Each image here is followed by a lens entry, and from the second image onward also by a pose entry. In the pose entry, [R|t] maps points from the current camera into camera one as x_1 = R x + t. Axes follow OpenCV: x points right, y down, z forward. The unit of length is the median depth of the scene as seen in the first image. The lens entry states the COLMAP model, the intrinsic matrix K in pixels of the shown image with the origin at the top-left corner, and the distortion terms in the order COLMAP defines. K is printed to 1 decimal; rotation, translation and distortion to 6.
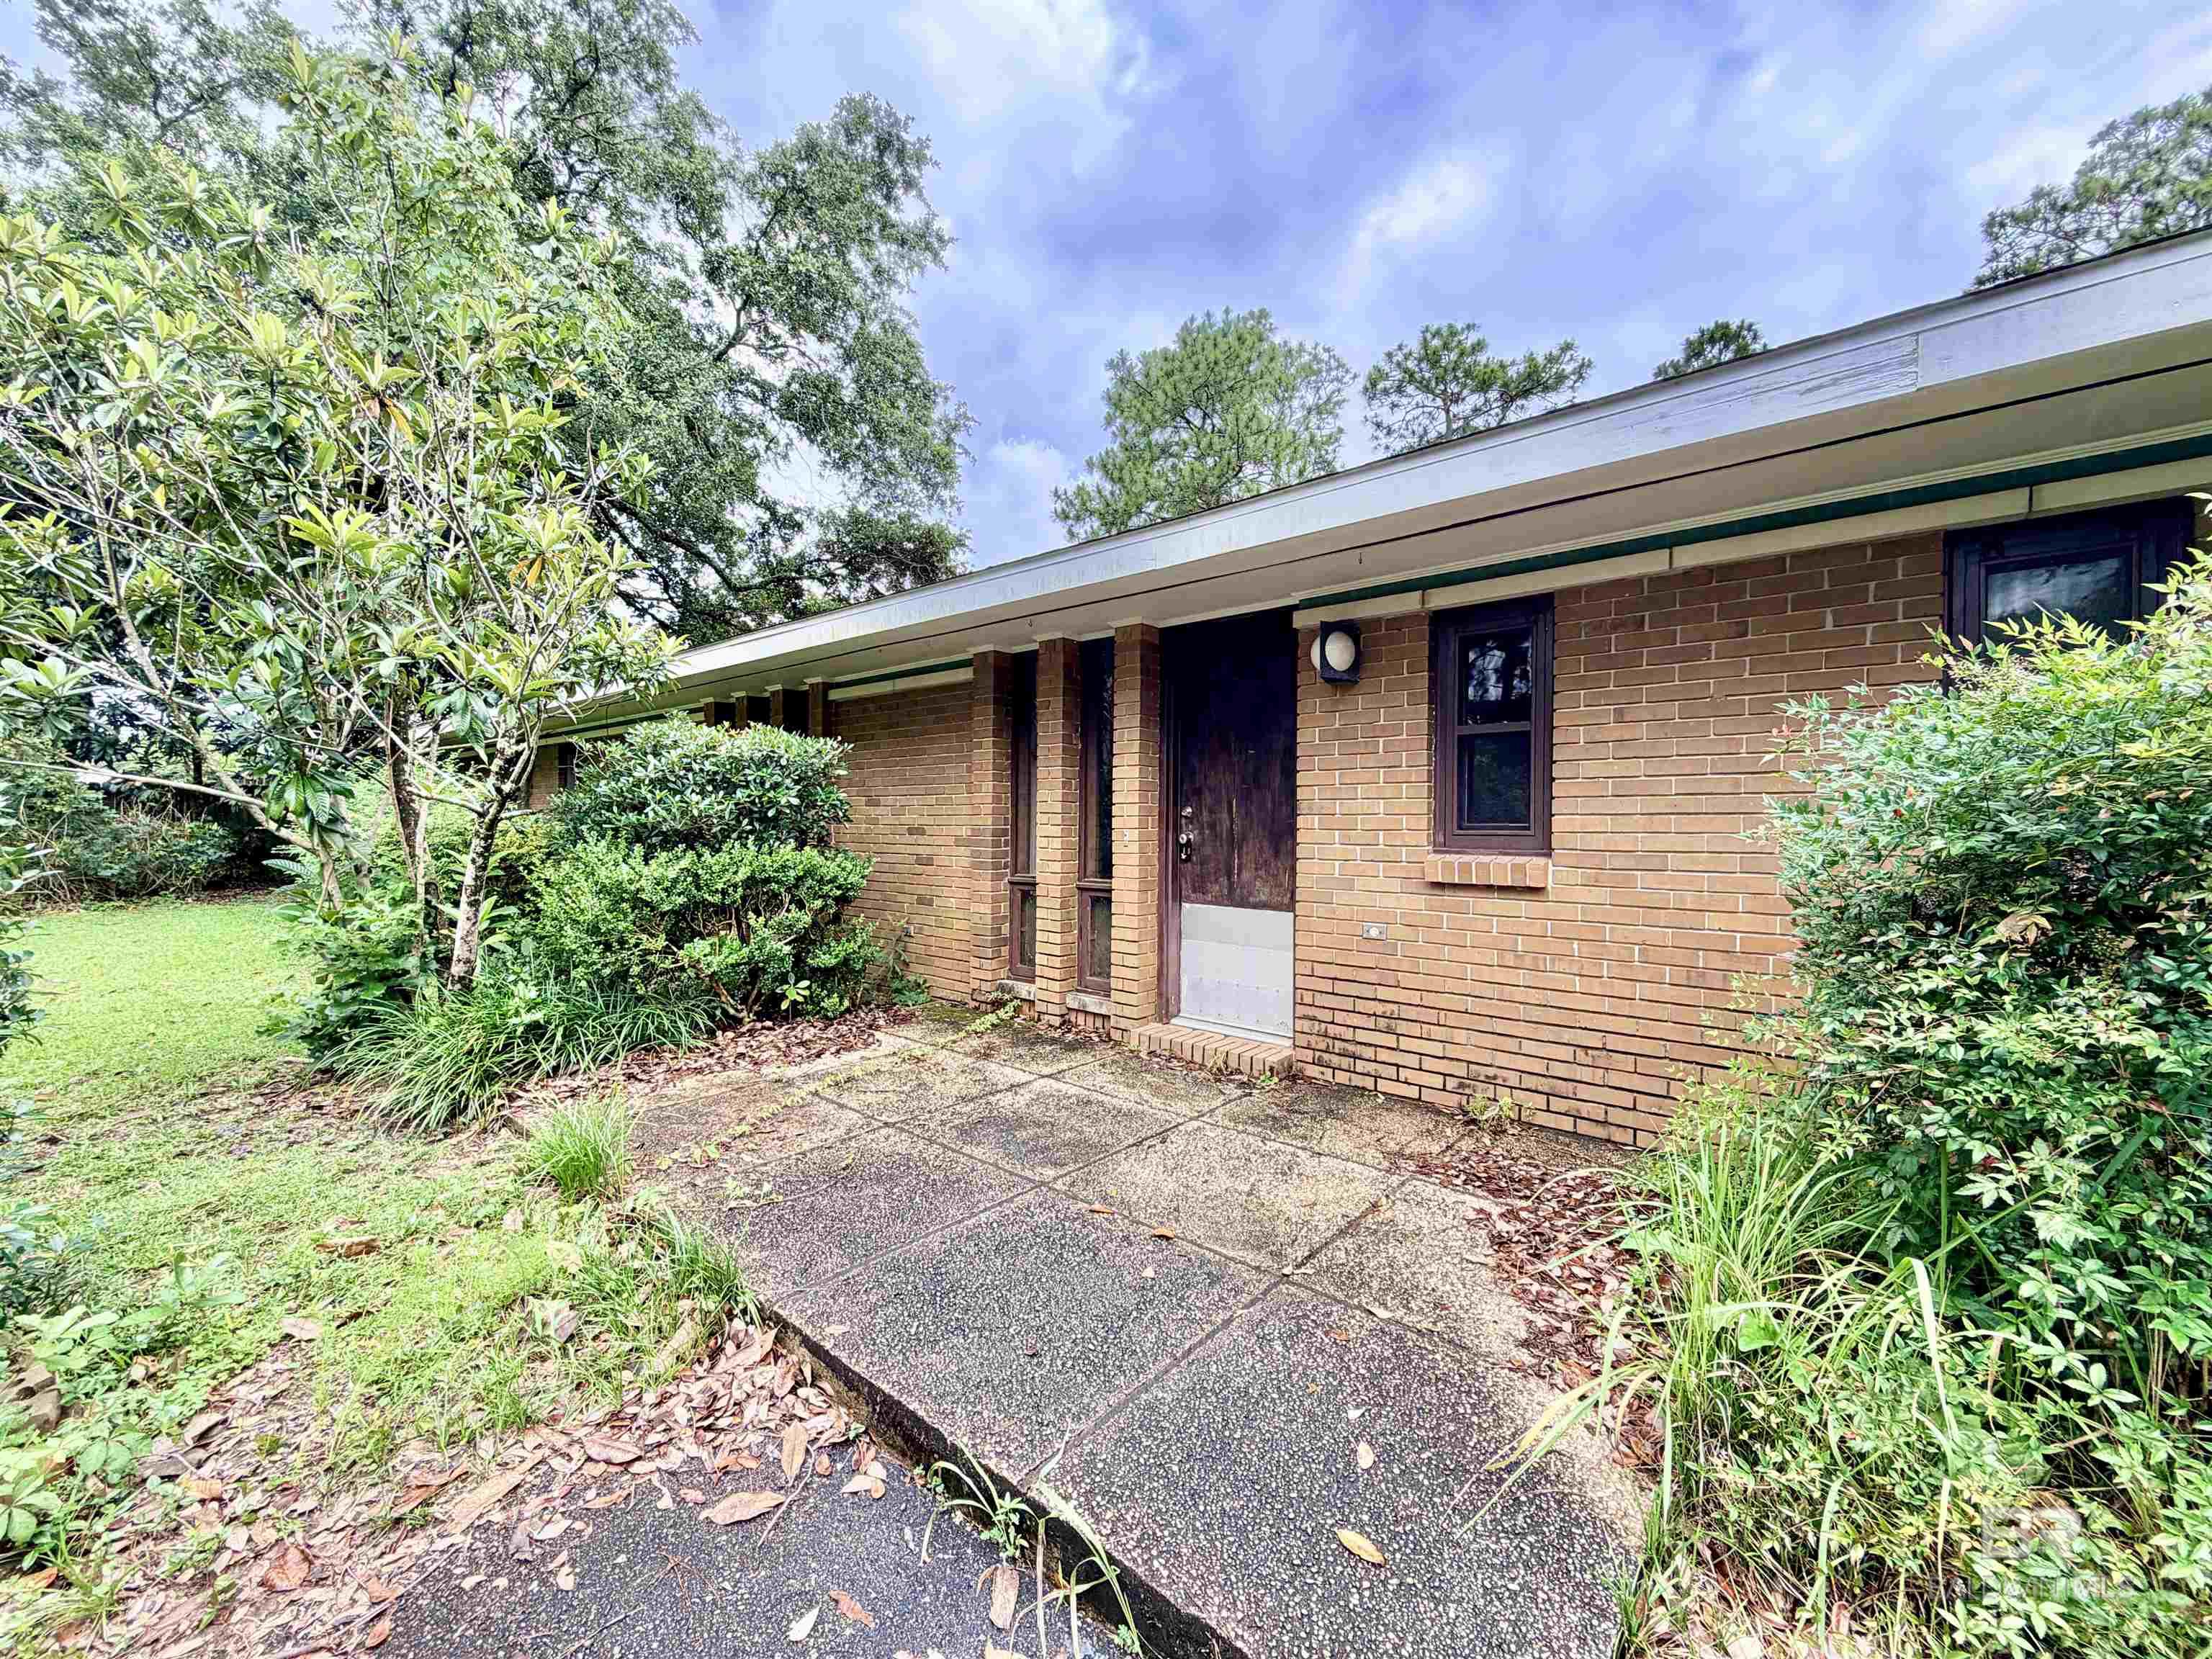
lens RADIAL K [[883.5, 0, 1103.7], [0, 883.5, 822.4], [0, 0, 1]] dist [-0.002489, 0.000222]
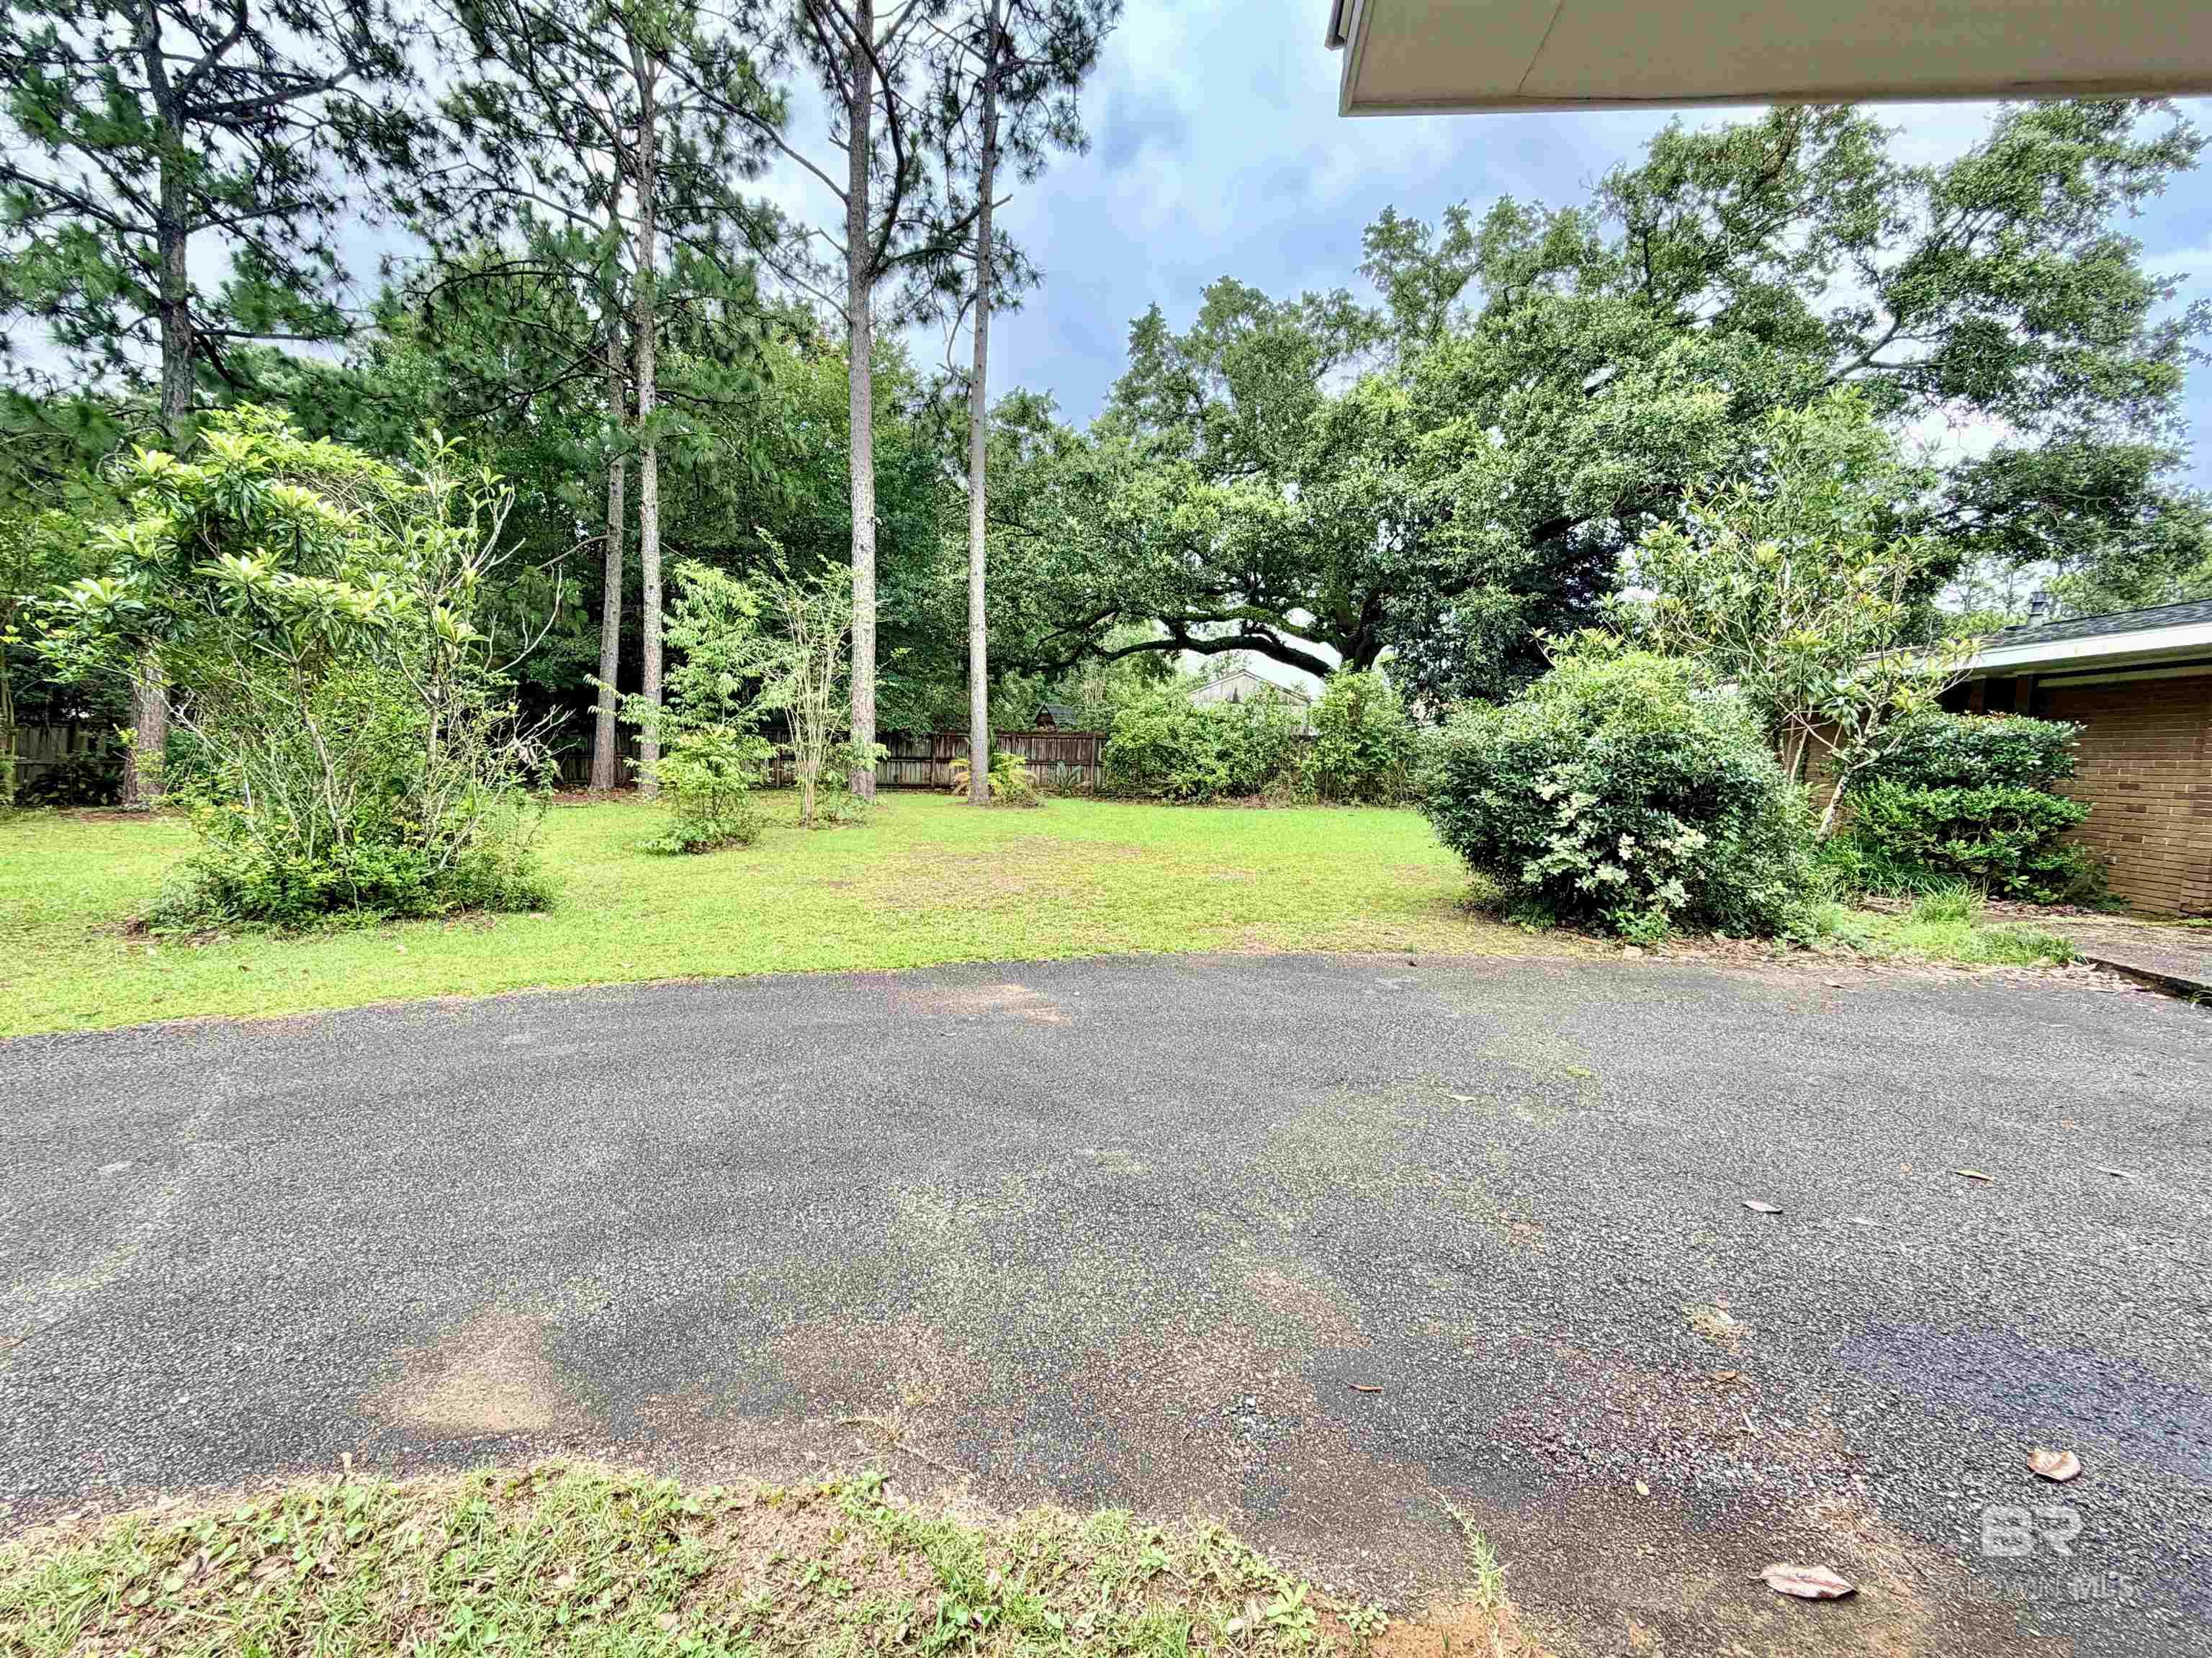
lens RADIAL K [[883.4, 0, 1111.7], [0, 883.4, 829.5], [0, 0, 1]] dist [-0.002489, 0.000222]
pose [[0.551213, 0.097673, -0.828628, 0.060510], [-0.035114, 0.994960, 0.093921, 0.006100], [0.833626, -0.022674, 0.551864, -1.259613]]
